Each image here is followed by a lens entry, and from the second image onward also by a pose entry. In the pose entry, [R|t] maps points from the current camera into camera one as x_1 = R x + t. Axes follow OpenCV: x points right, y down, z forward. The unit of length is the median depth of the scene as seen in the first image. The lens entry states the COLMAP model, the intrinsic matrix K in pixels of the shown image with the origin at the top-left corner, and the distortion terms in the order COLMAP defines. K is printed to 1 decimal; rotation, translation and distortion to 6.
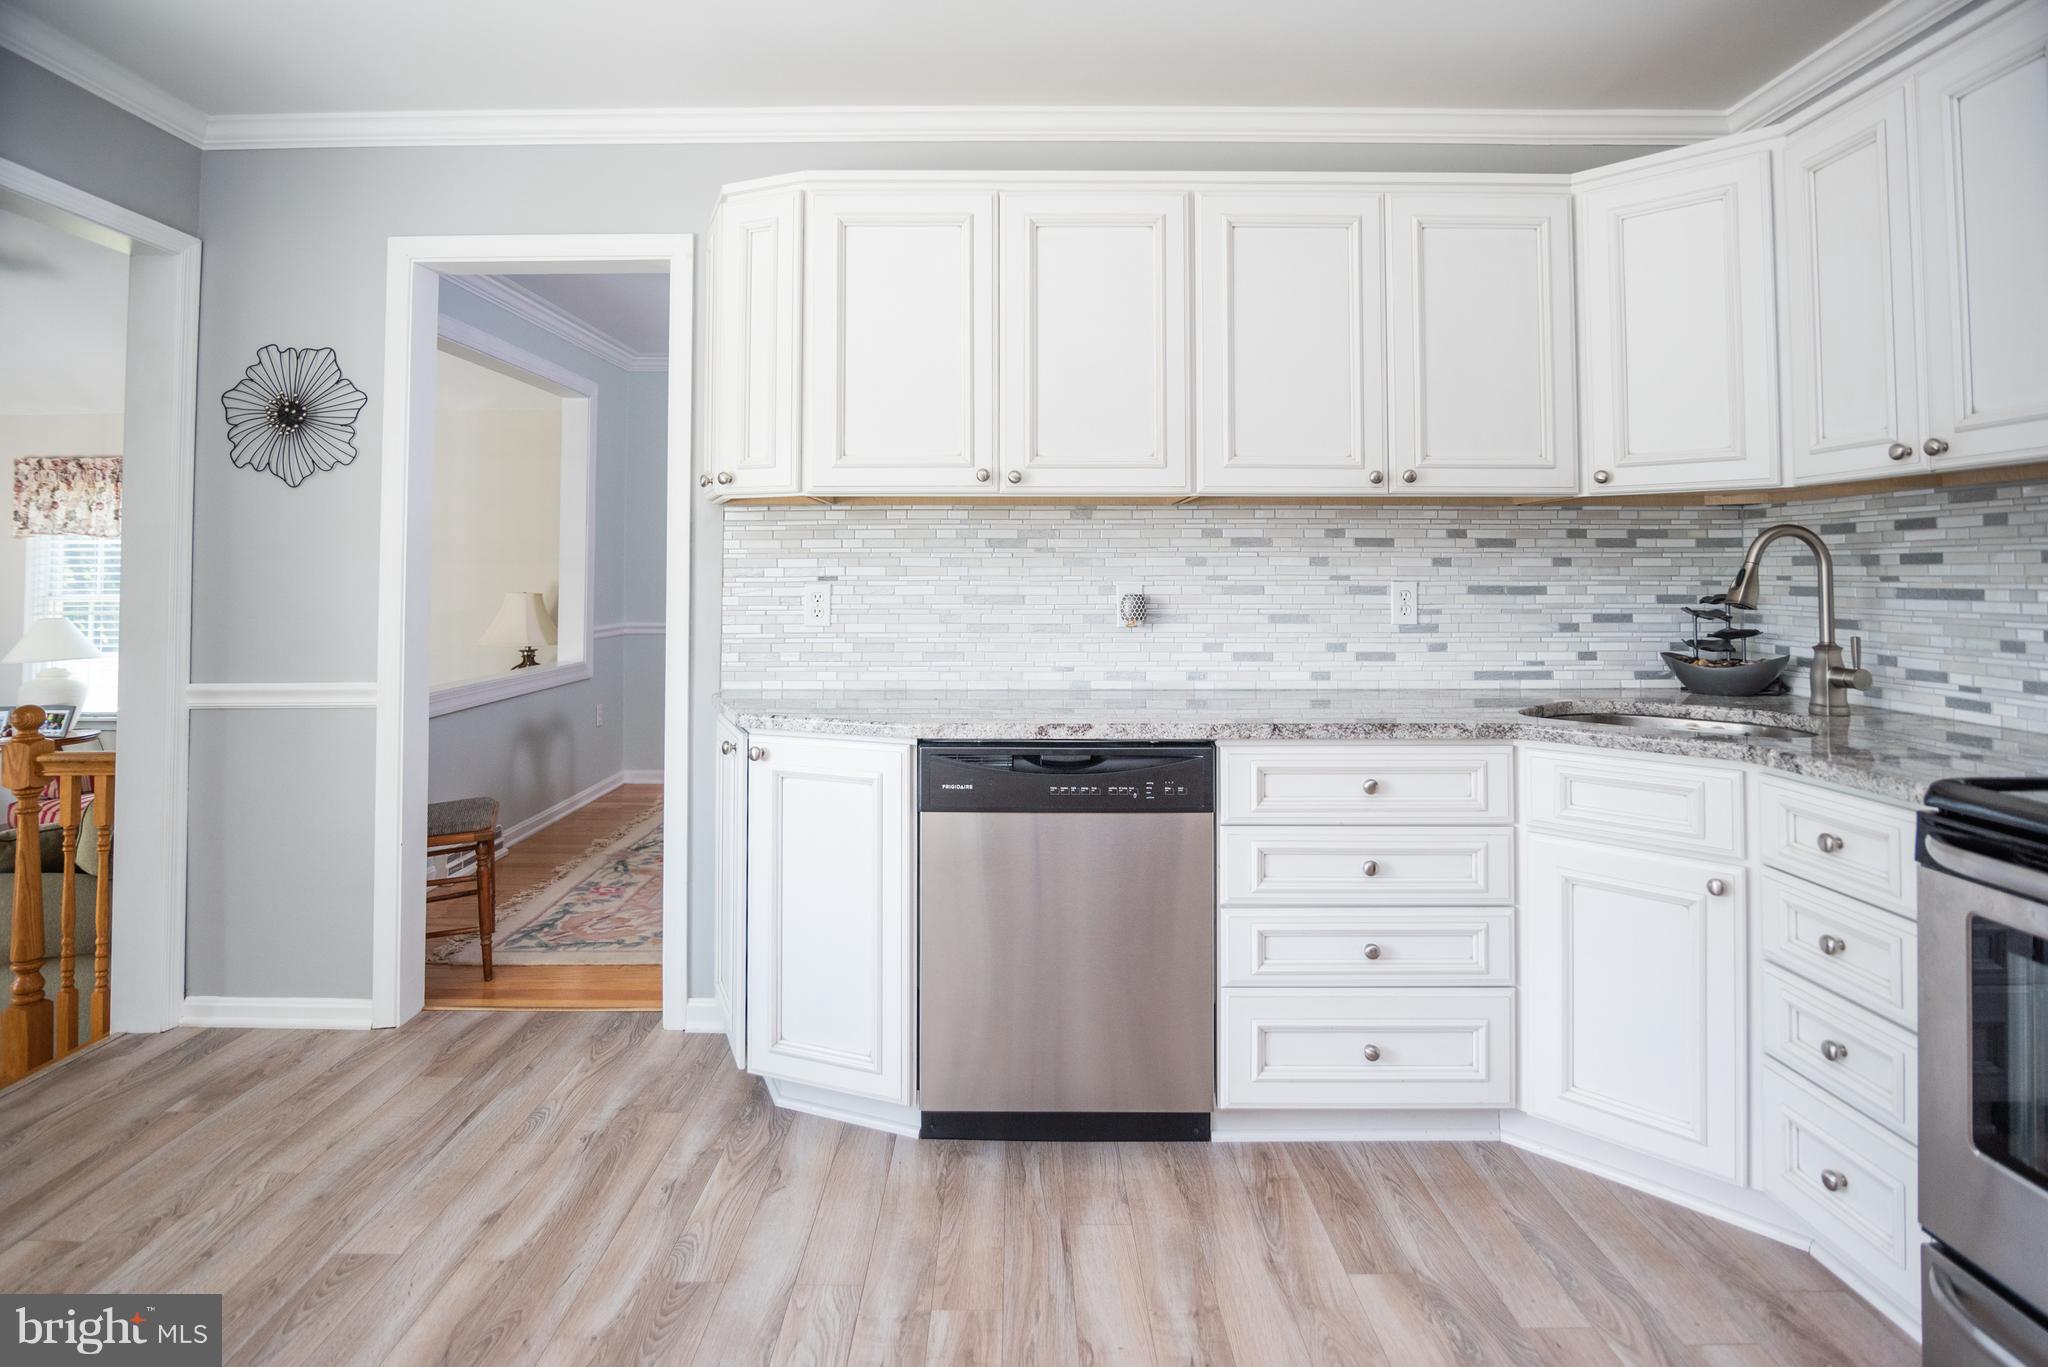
lens RADIAL K [[1050.4, 0, 1014.1], [0, 1050.4, 561.8], [0, 0, 1]] dist [-0.002256, 0.001405]
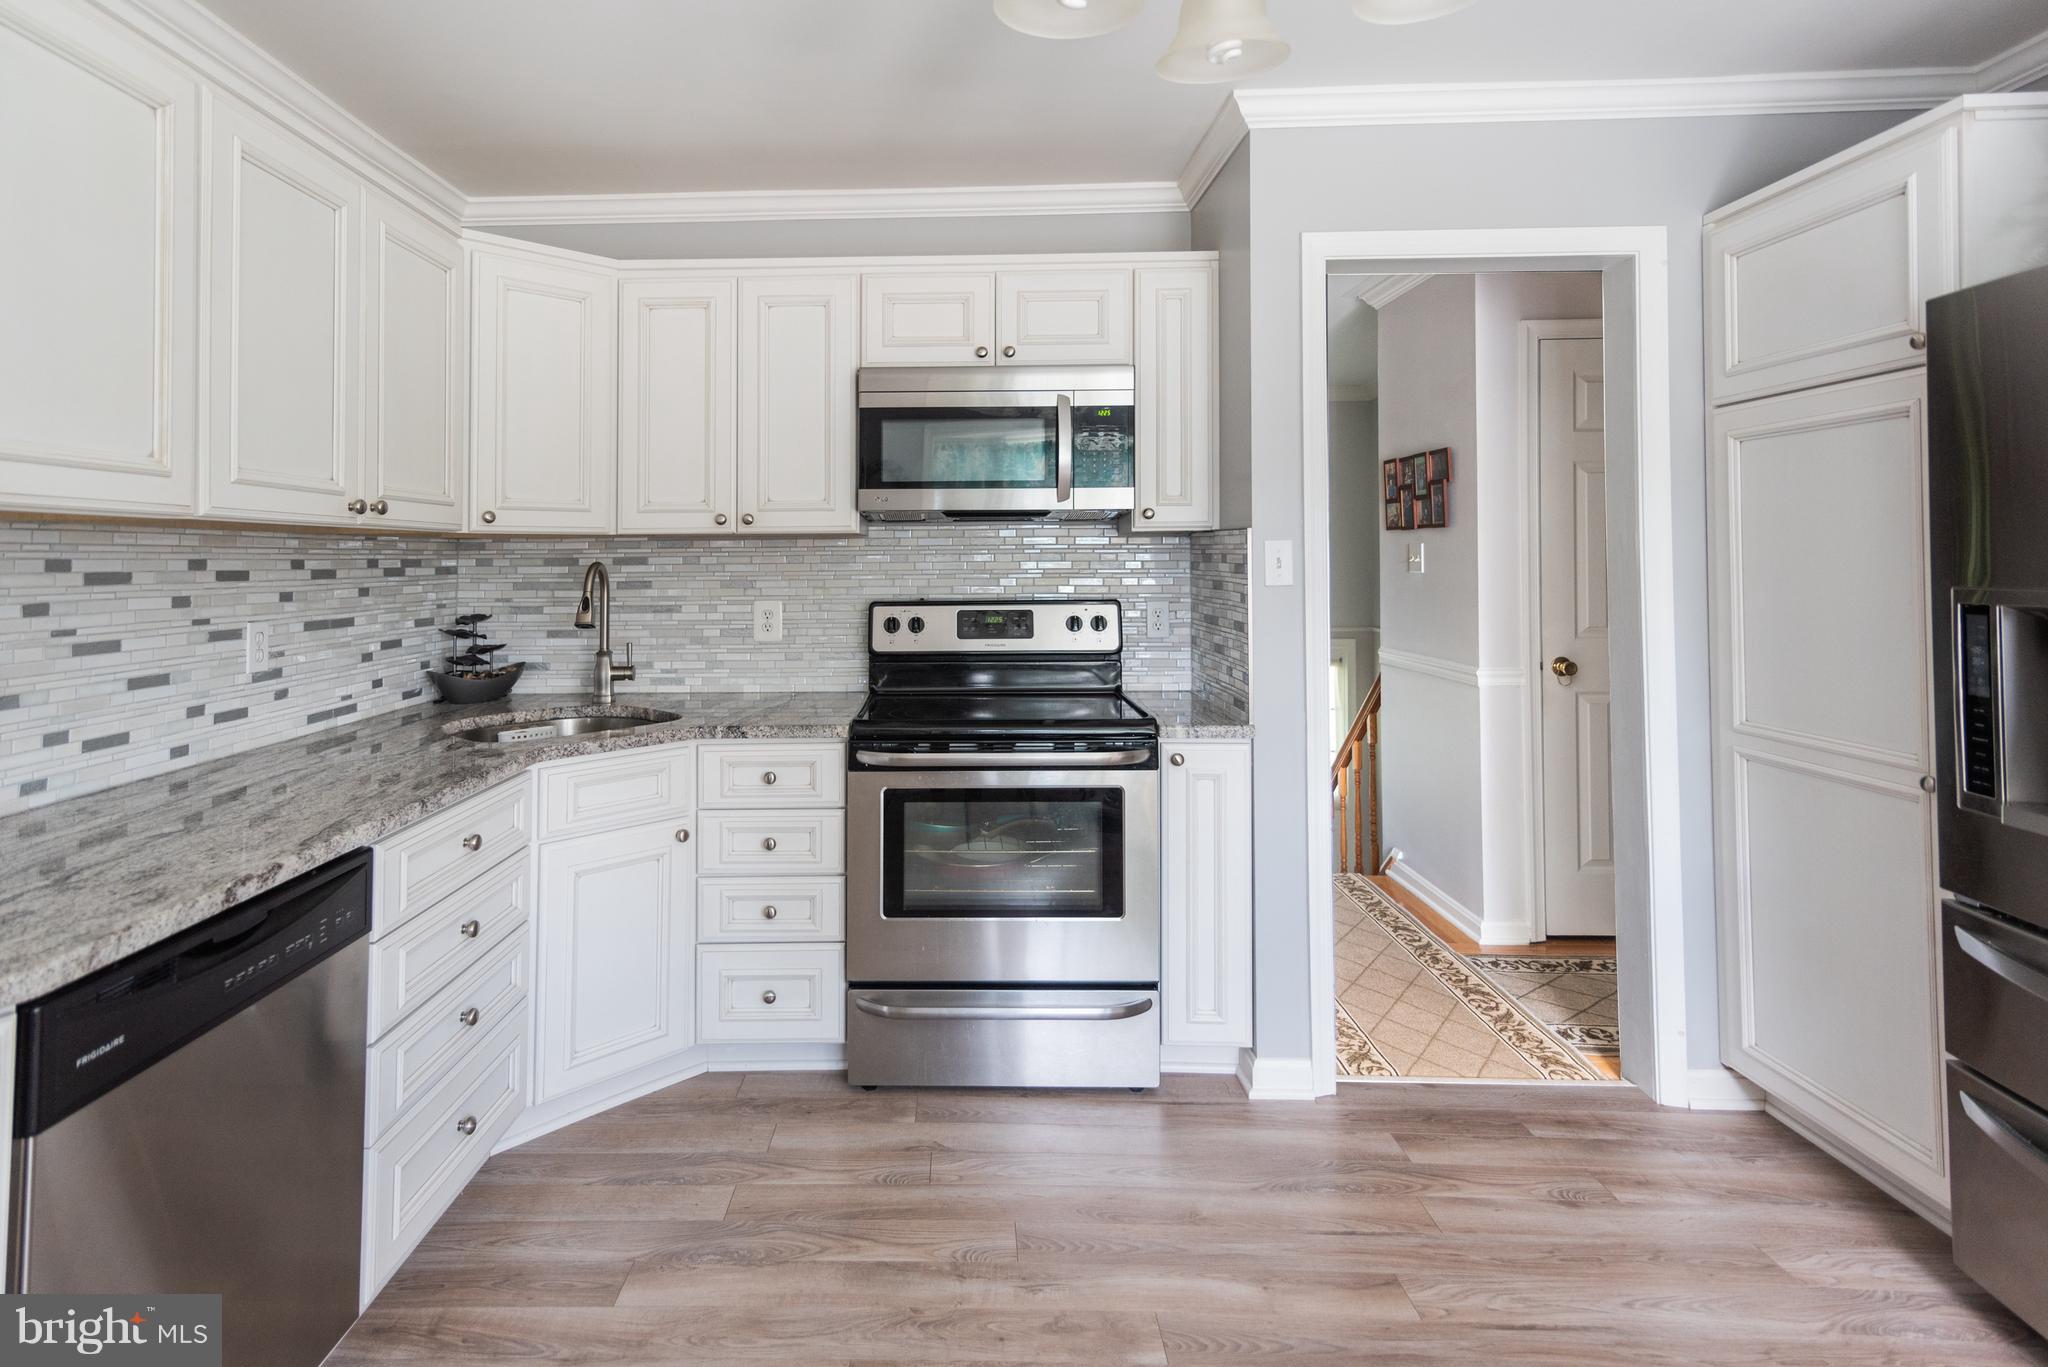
lens RADIAL K [[1050.4, 0, 935.2], [0, 1050.4, 551.6], [0, 0, 1]] dist [-0.002256, 0.001405]
pose [[0.039827, 0.005059, 0.999194, -0.473237], [-0.000098, 0.999987, -0.005059, -0.034849], [-0.999207, 0.000103, 0.039827, 0.439760]]
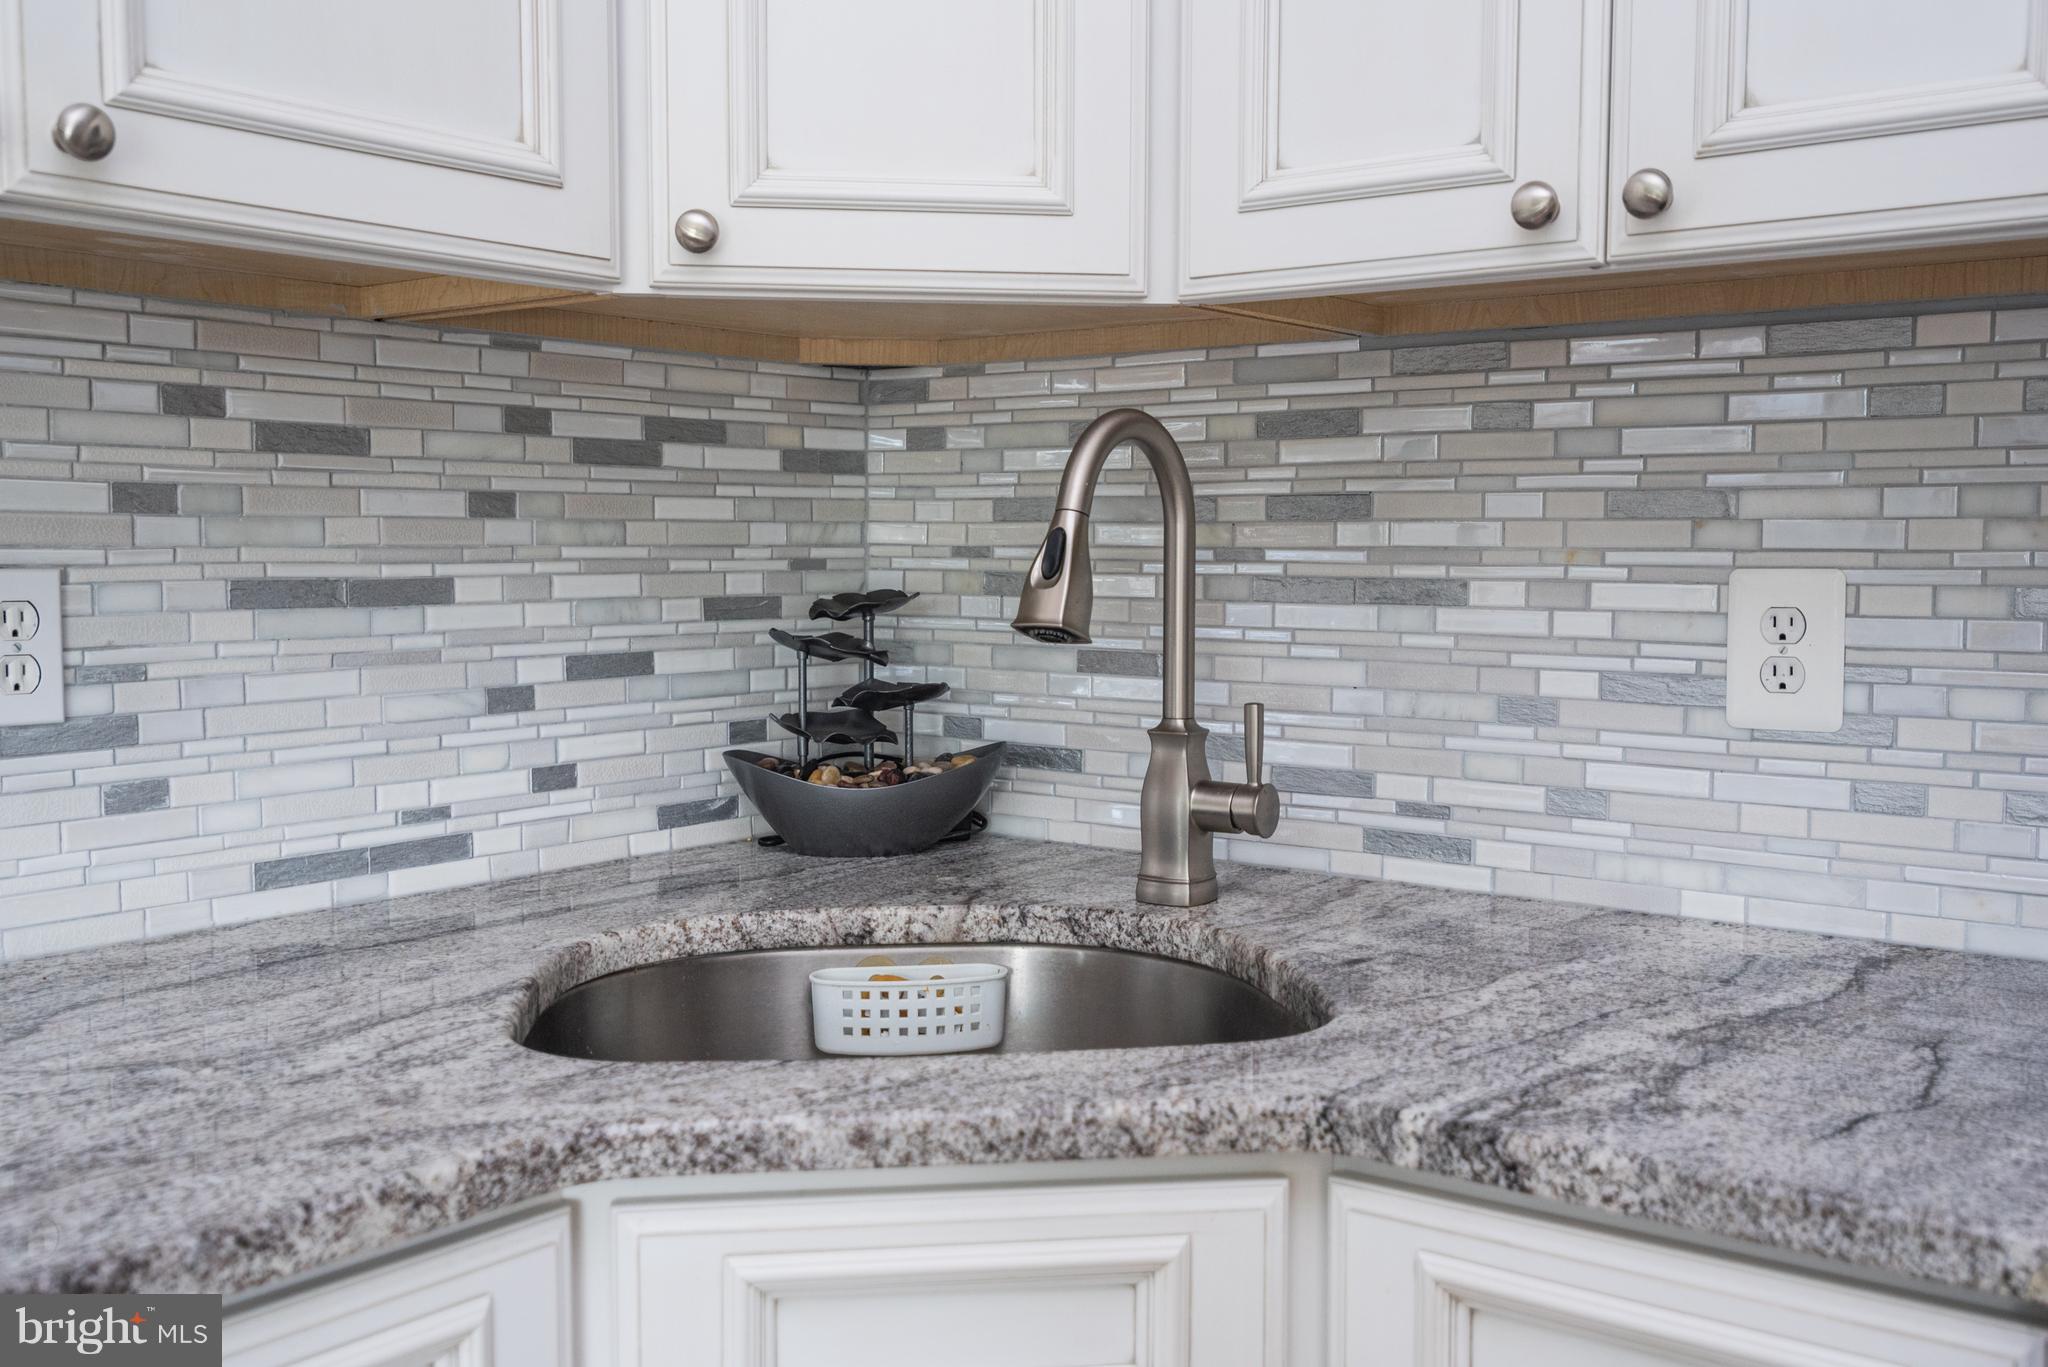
lens RADIAL K [[1984.7, 0, 1036.3], [0, 1984.7, 671.6], [0, 0, 1]] dist [0.008041, 0.000000]
pose [[0.611491, -0.051022, 0.789605, 0.133060], [-0.011701, 0.997227, 0.073500, 0.004809], [-0.791165, -0.054184, 0.609198, 0.499569]]
